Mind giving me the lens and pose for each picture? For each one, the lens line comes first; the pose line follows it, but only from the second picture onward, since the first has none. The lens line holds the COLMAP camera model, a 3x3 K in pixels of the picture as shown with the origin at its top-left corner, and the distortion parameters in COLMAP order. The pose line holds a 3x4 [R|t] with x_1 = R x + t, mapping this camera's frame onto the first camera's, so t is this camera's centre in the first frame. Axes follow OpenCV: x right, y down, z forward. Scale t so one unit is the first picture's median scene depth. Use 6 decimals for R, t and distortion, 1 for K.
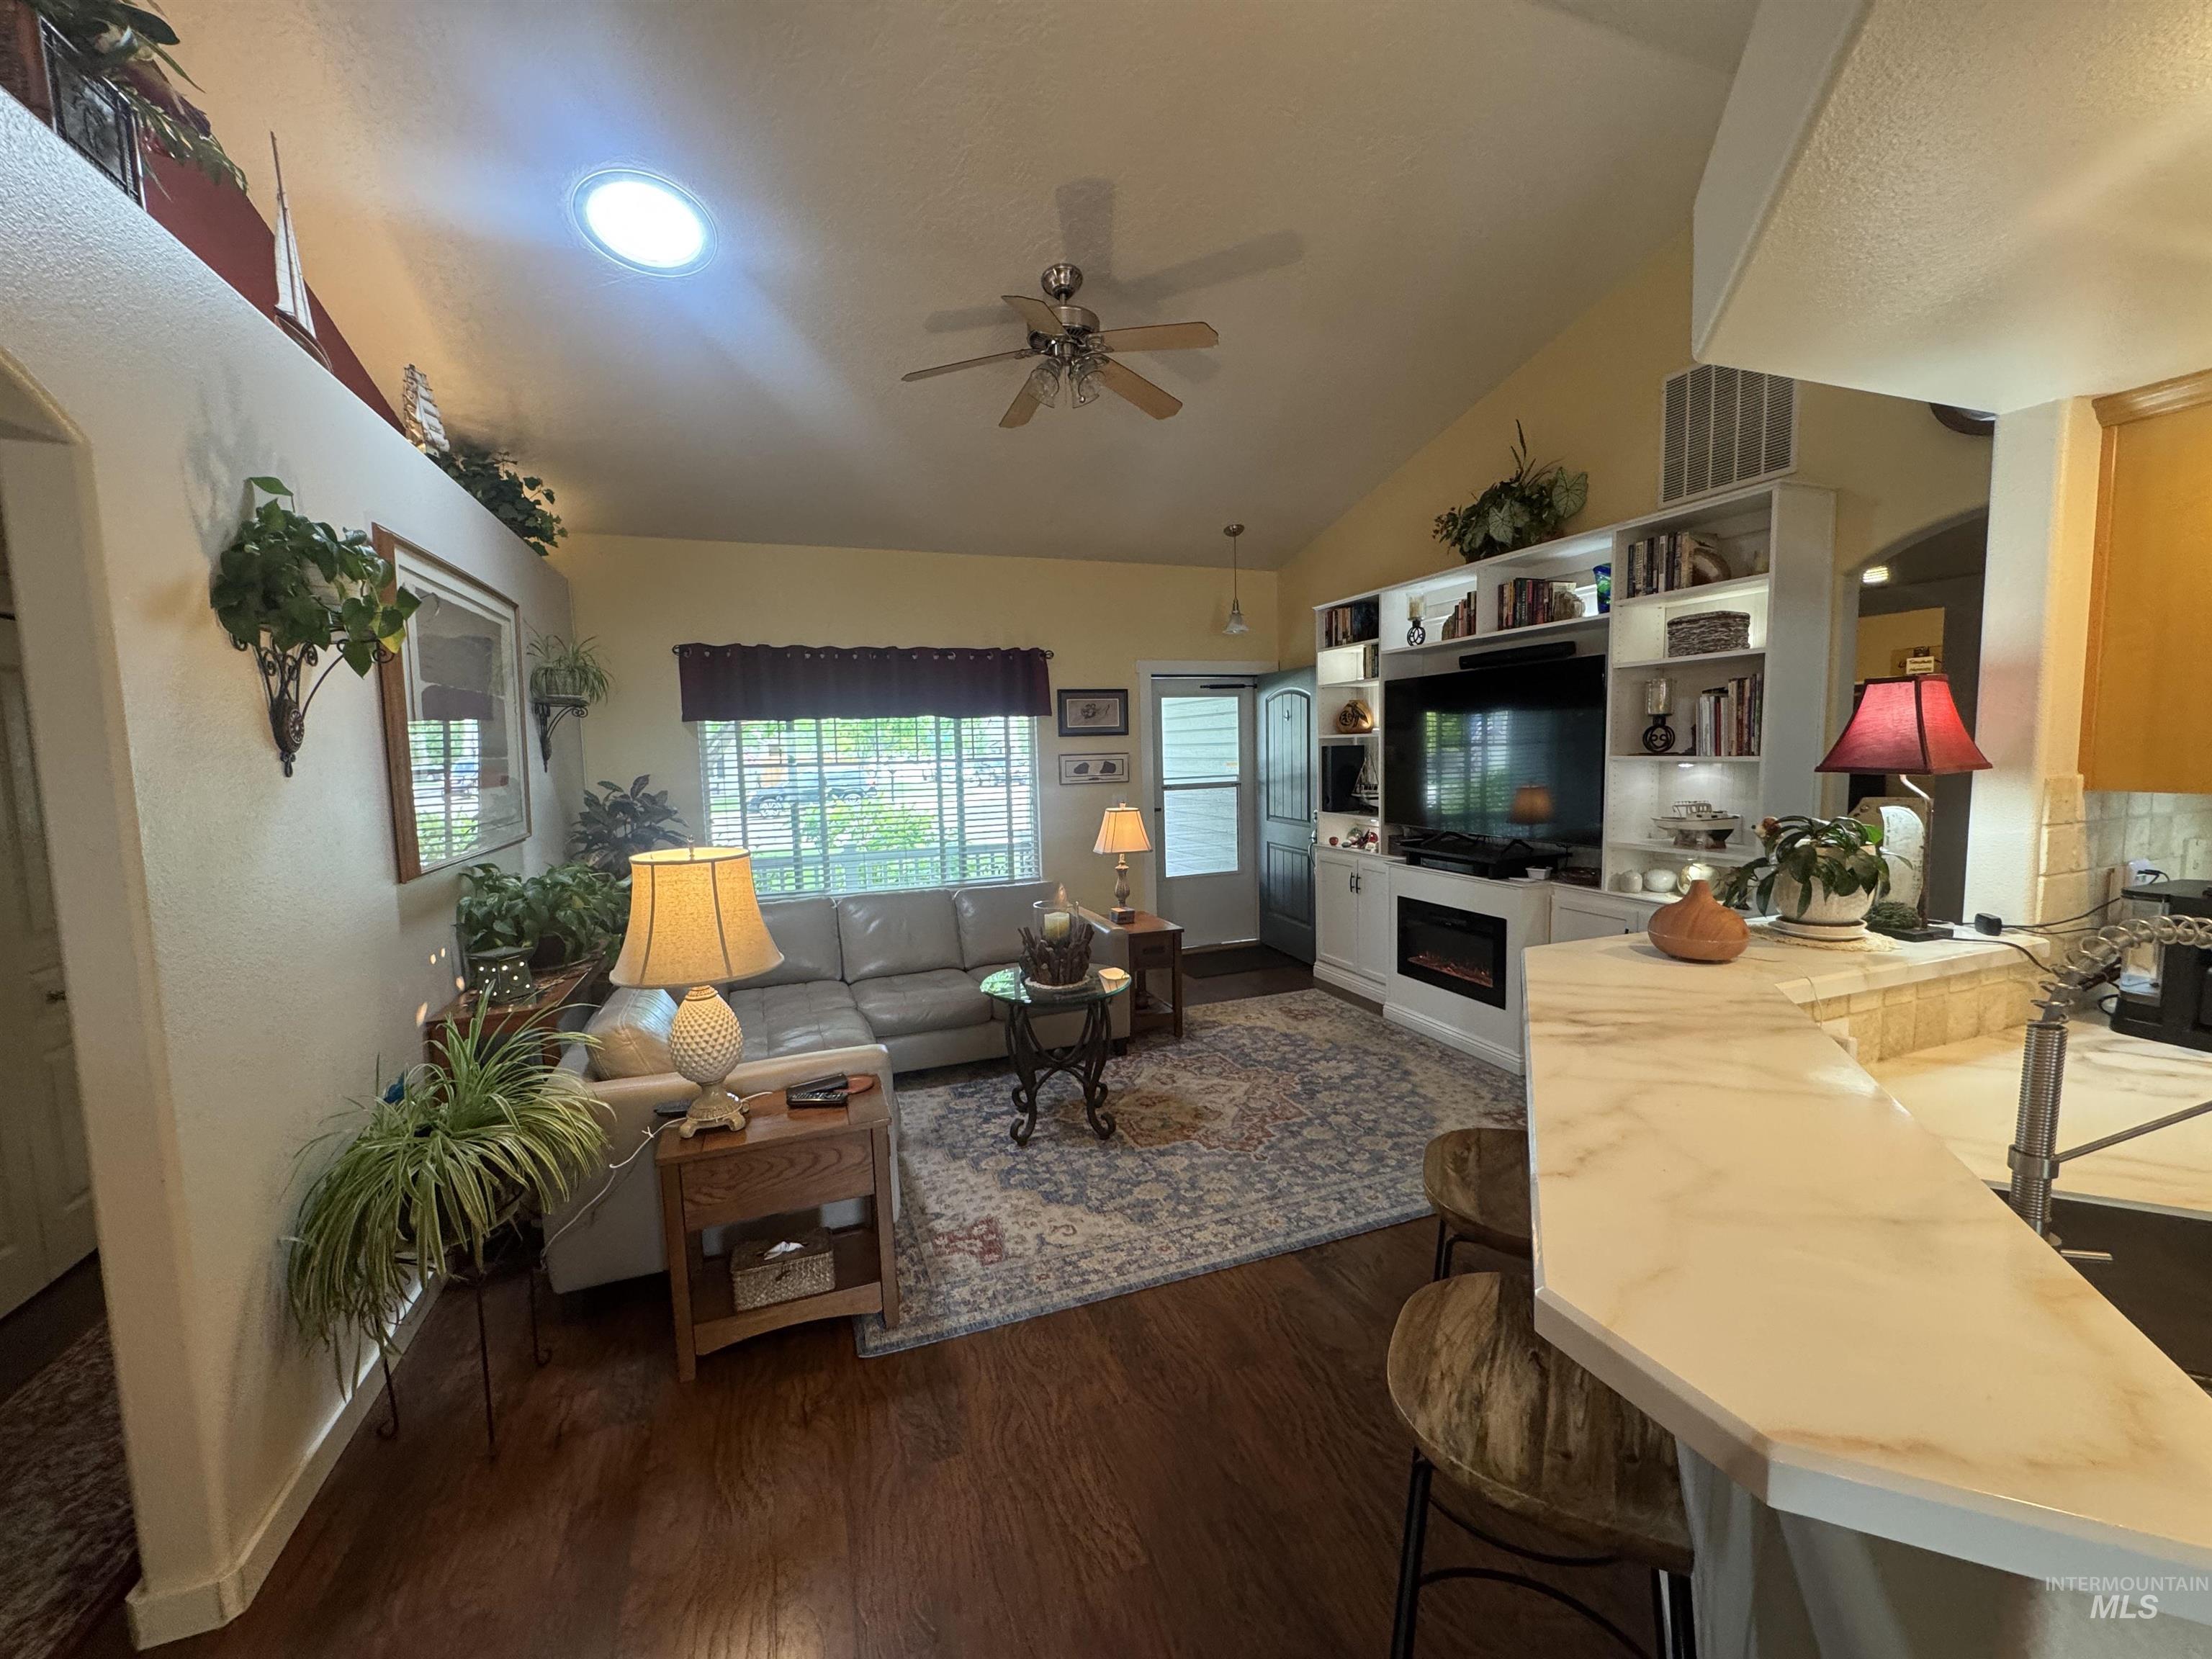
lens RADIAL K [[884.7, 0, 1106.9], [0, 884.7, 826.2], [0, 0, 1]] dist [-0.000305, 0.000340]
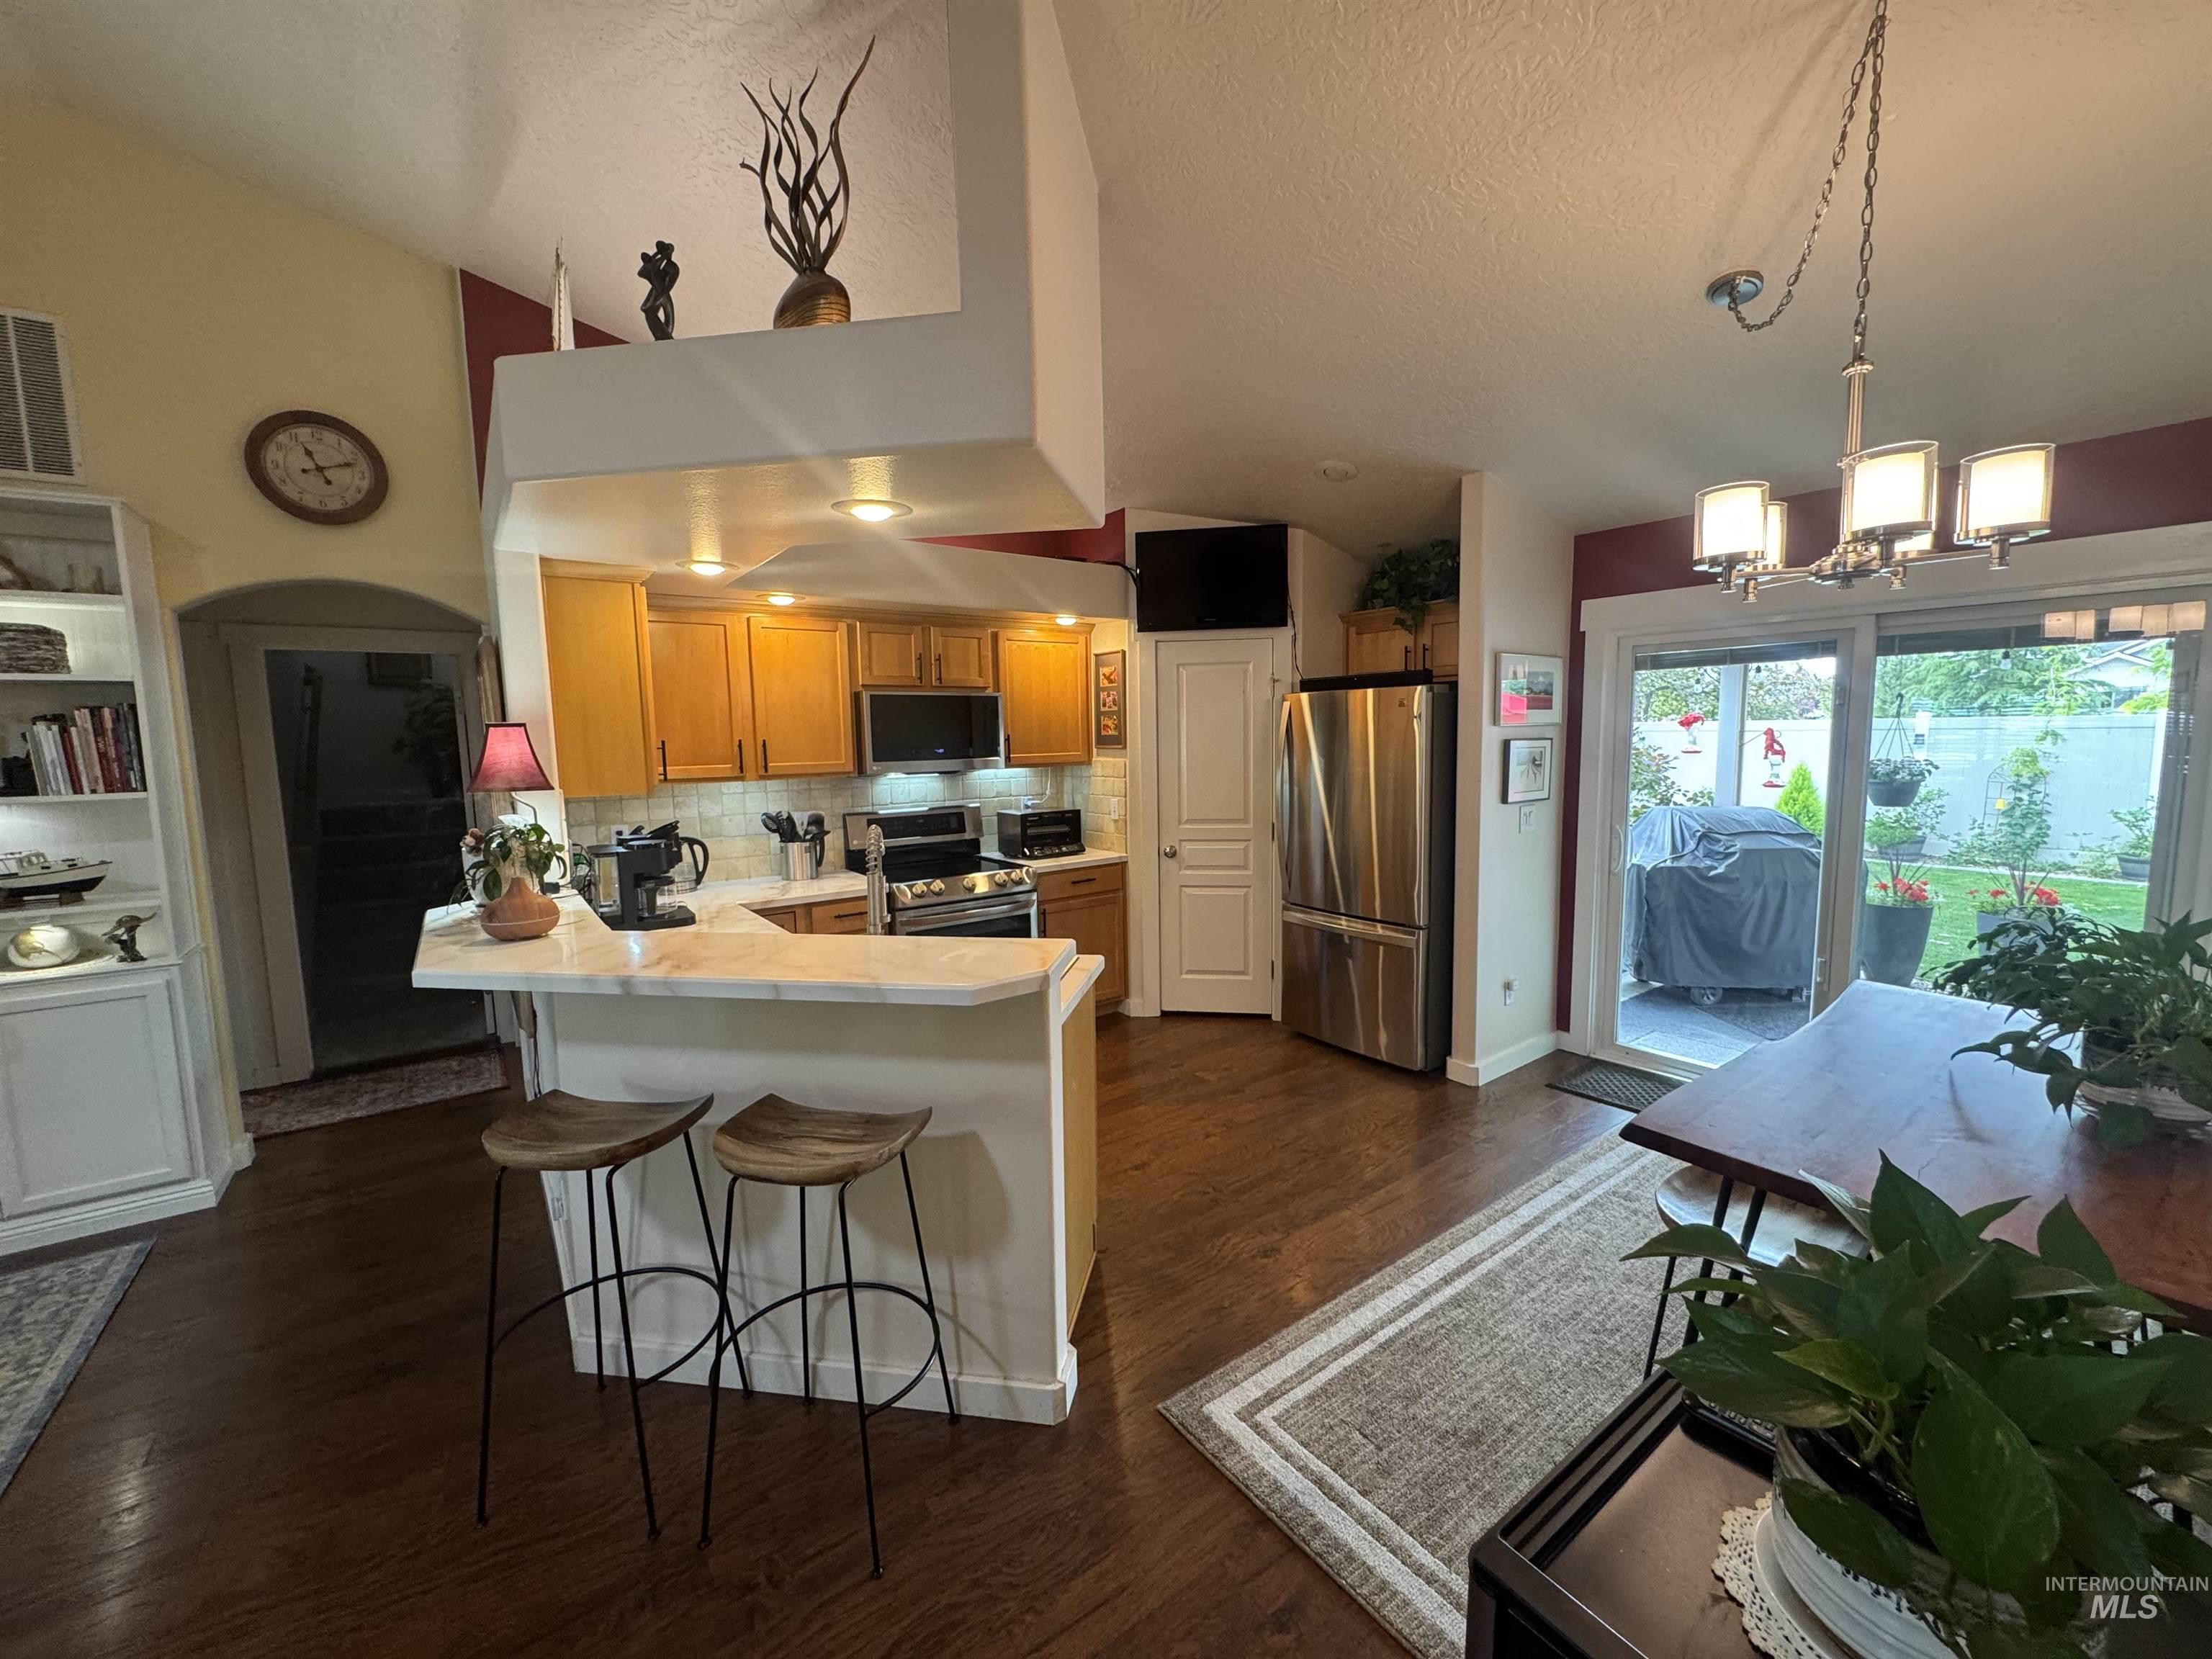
lens RADIAL K [[884.7, 0, 1104.8], [0, 884.7, 826.8], [0, 0, 1]] dist [-0.000305, 0.000340]
pose [[-0.258528, -0.071700, 0.963339, -0.302353], [0.113092, 0.988138, 0.103895, -0.018205], [-0.959361, 0.135806, -0.247353, 0.191062]]
